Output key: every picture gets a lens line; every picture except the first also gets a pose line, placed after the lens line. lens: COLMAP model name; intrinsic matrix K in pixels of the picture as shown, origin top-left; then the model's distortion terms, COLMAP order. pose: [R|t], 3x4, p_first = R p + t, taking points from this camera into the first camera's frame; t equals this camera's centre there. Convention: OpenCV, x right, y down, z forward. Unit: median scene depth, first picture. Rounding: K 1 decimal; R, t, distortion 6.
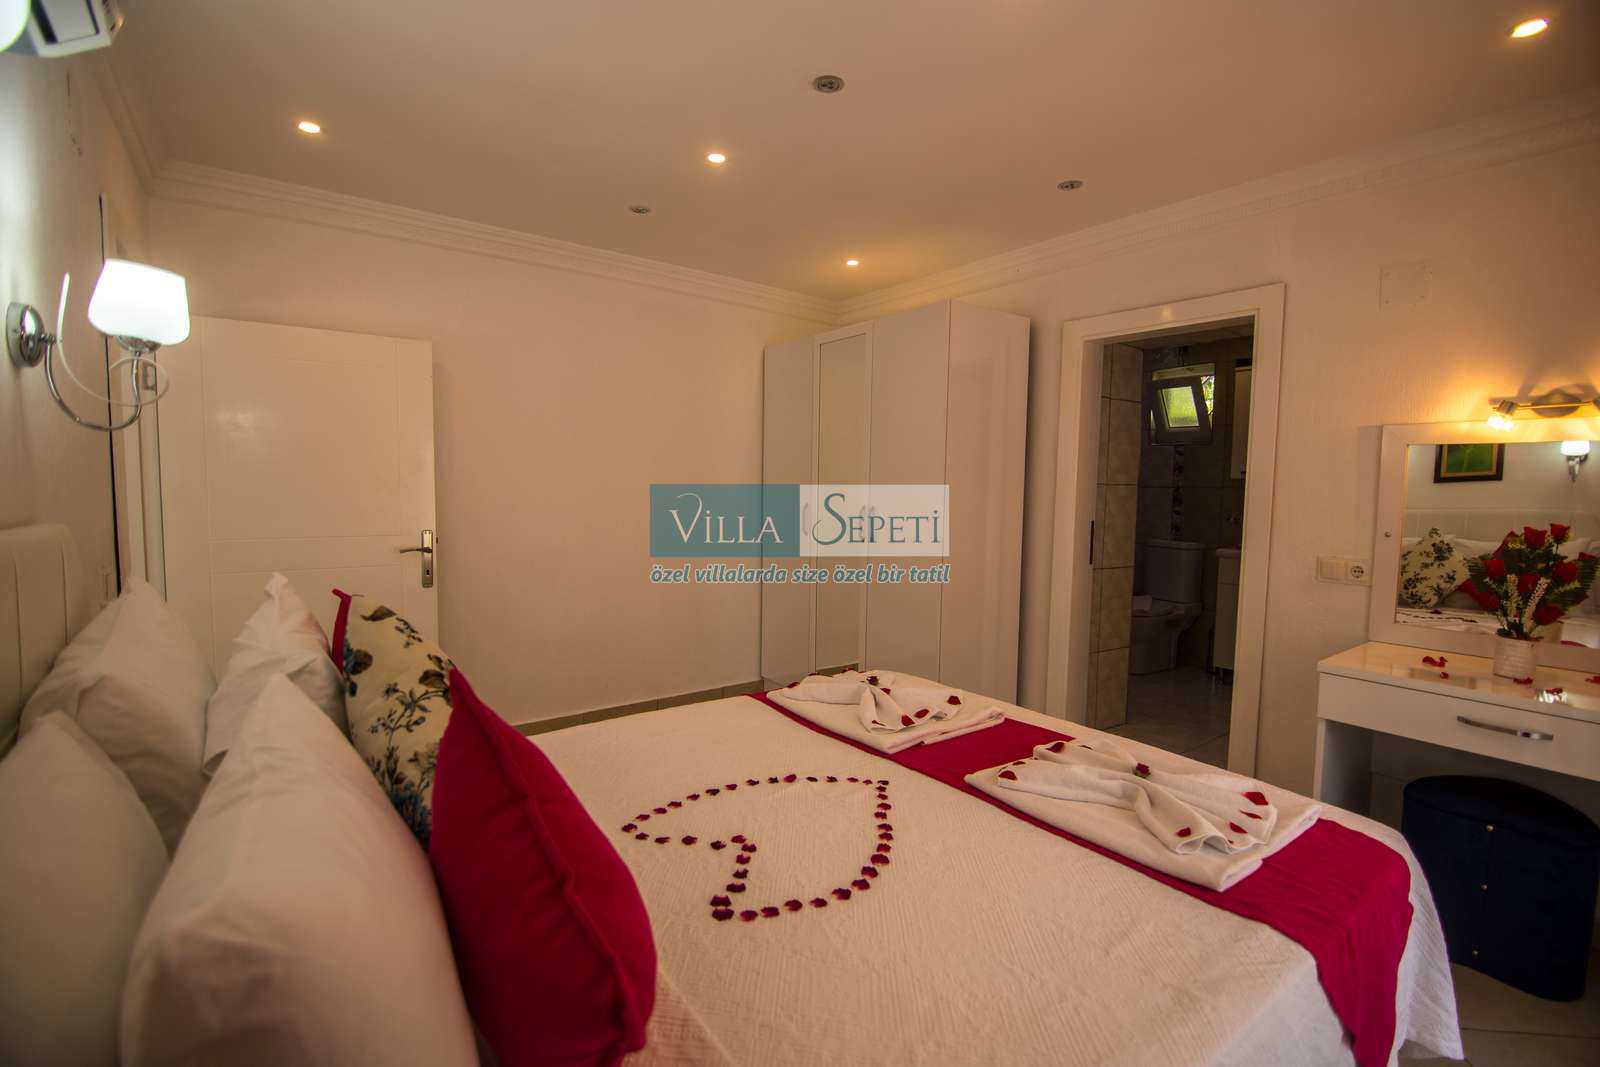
lens RADIAL K [[723.3, 0, 803.1], [0, 723.3, 535.2], [0, 0, 1]] dist [-0.016383, 0.000324]
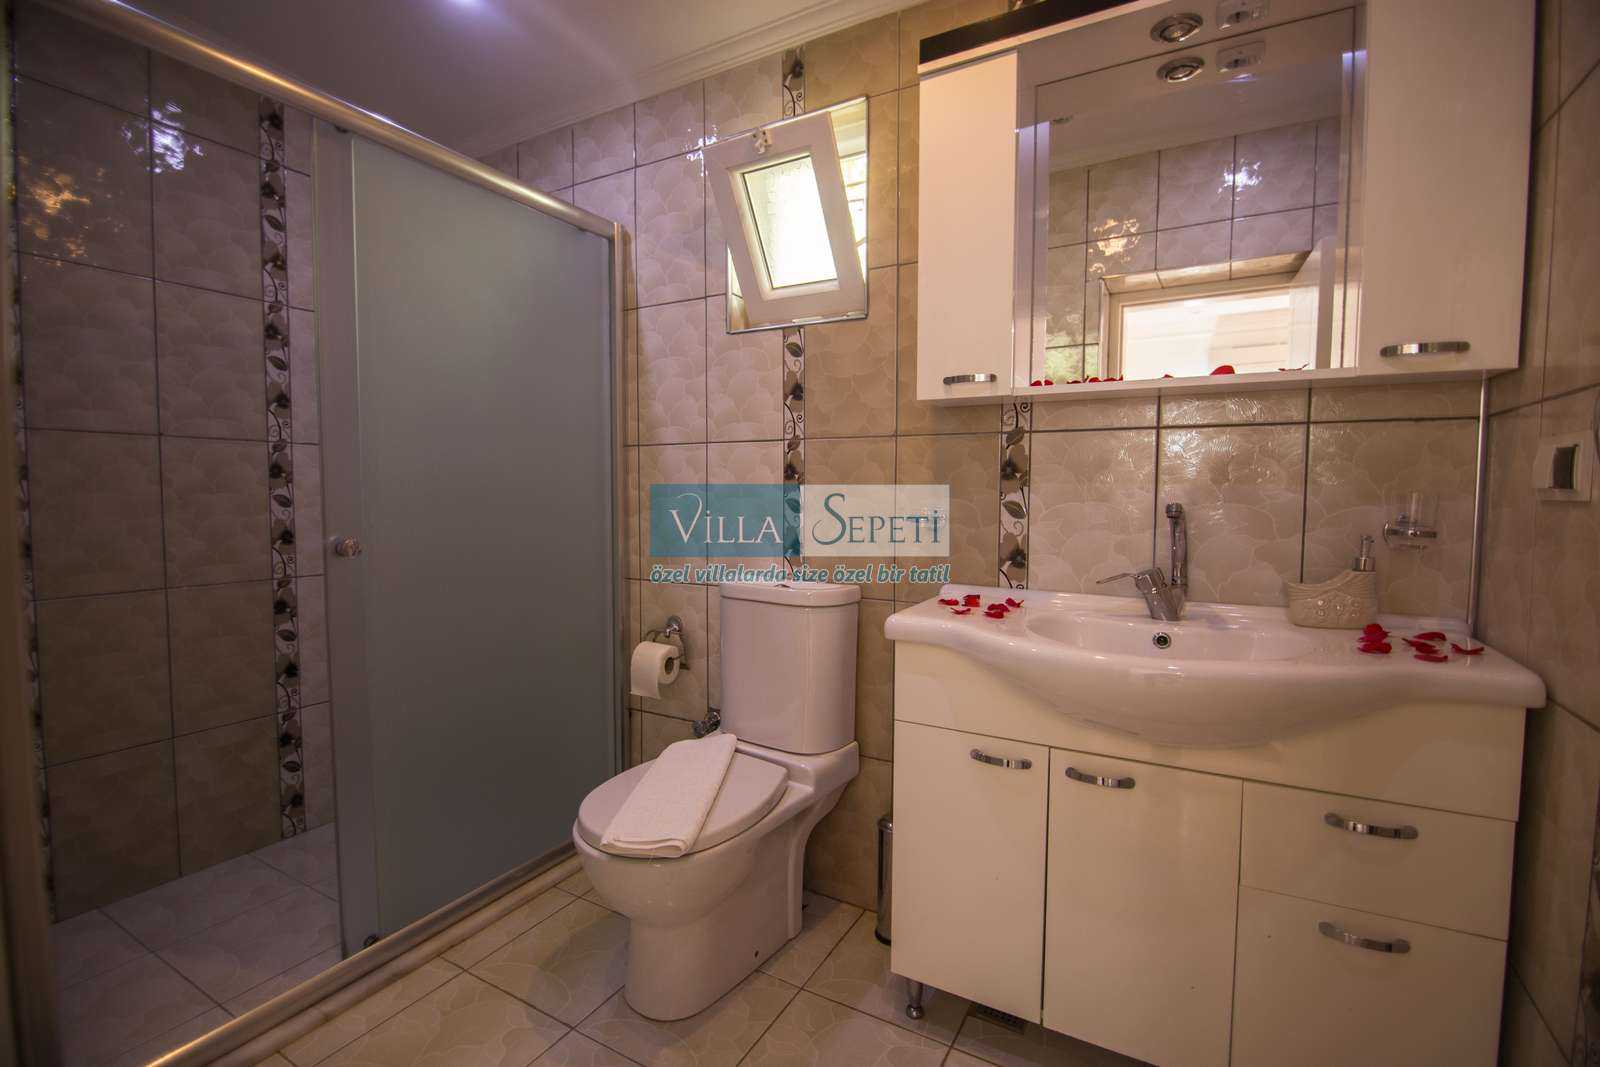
lens RADIAL K [[723.3, 0, 799.5], [0, 723.3, 531.6], [0, 0, 1]] dist [-0.016383, 0.000324]
pose [[0.924926, -0.036166, 0.378422, 0.383683], [0.039287, 0.999228, -0.000528, -0.018259], [-0.378111, 0.015355, 0.925633, 0.657780]]
